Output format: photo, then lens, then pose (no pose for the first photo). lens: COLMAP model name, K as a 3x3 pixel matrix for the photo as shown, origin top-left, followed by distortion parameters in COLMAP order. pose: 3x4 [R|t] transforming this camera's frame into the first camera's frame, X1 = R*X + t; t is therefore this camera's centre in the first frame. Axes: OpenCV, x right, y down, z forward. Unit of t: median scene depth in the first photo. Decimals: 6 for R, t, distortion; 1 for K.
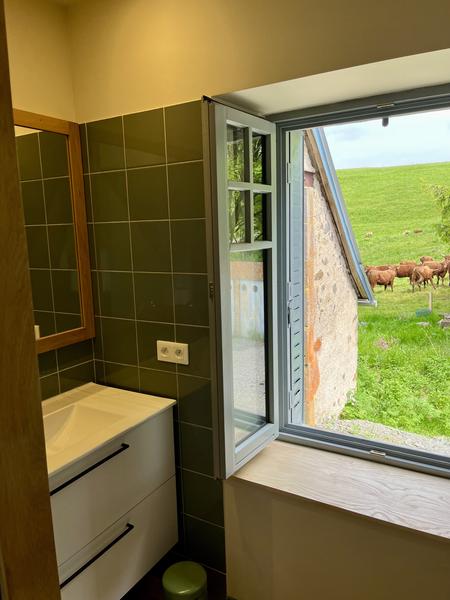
lens RADIAL K [[462.1, 0, 227.6], [0, 462.1, 295.5], [0, 0, 1]] dist [0.041771, -0.041423]
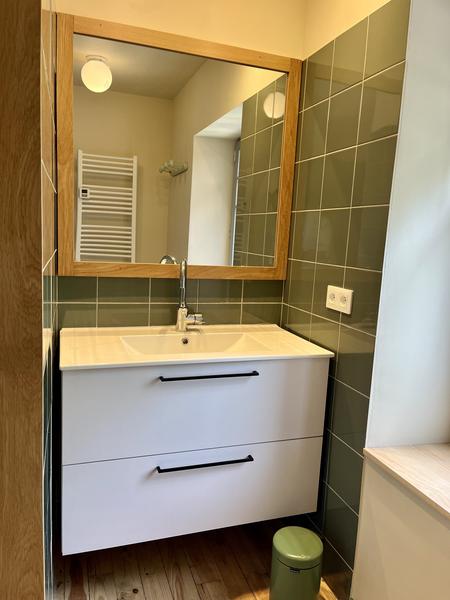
lens RADIAL K [[462.1, 0, 228.1], [0, 462.1, 299.2], [0, 0, 1]] dist [0.041771, -0.041423]
pose [[0.764439, 0.163892, -0.623516, 0.268709], [-0.174584, 0.983636, 0.044507, 0.117825], [0.620607, 0.074833, 0.780542, 0.166783]]
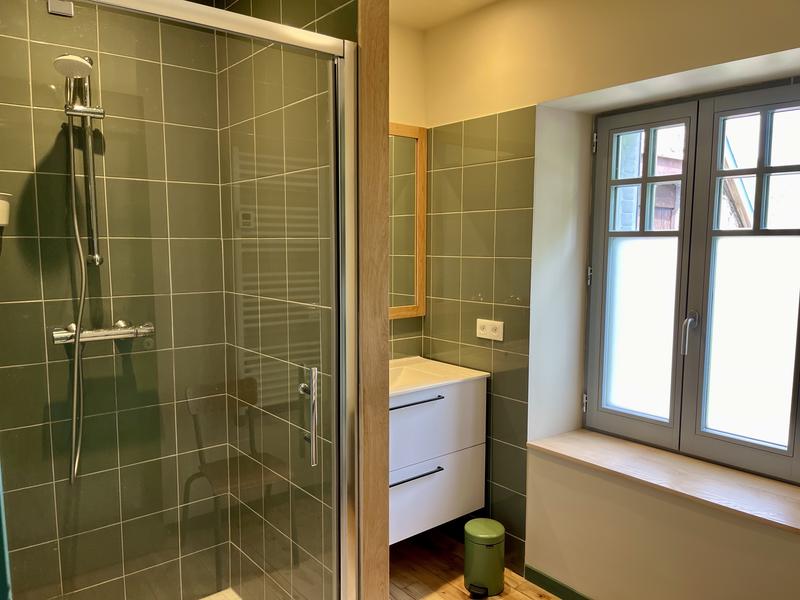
lens RADIAL K [[616.1, 0, 401.3], [0, 616.1, 304.7], [0, 0, 1]] dist [0.041771, -0.041423]
pose [[0.942430, 0.069930, -0.327009, 0.157282], [-0.083507, 0.996124, -0.027648, 0.119792], [0.323808, 0.053364, 0.944617, -0.461699]]
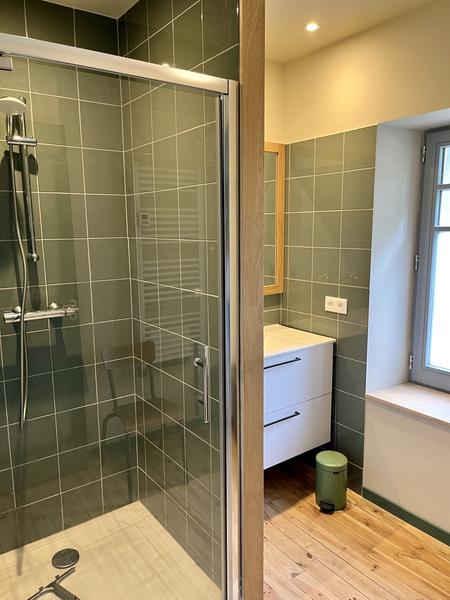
lens RADIAL K [[462.1, 0, 228.7], [0, 462.1, 299.1], [0, 0, 1]] dist [0.041771, -0.041423]
pose [[0.924224, 0.085628, -0.372127, 0.100725], [-0.078029, 0.996320, 0.035463, 0.078618], [0.373794, -0.003739, 0.927504, -0.424669]]
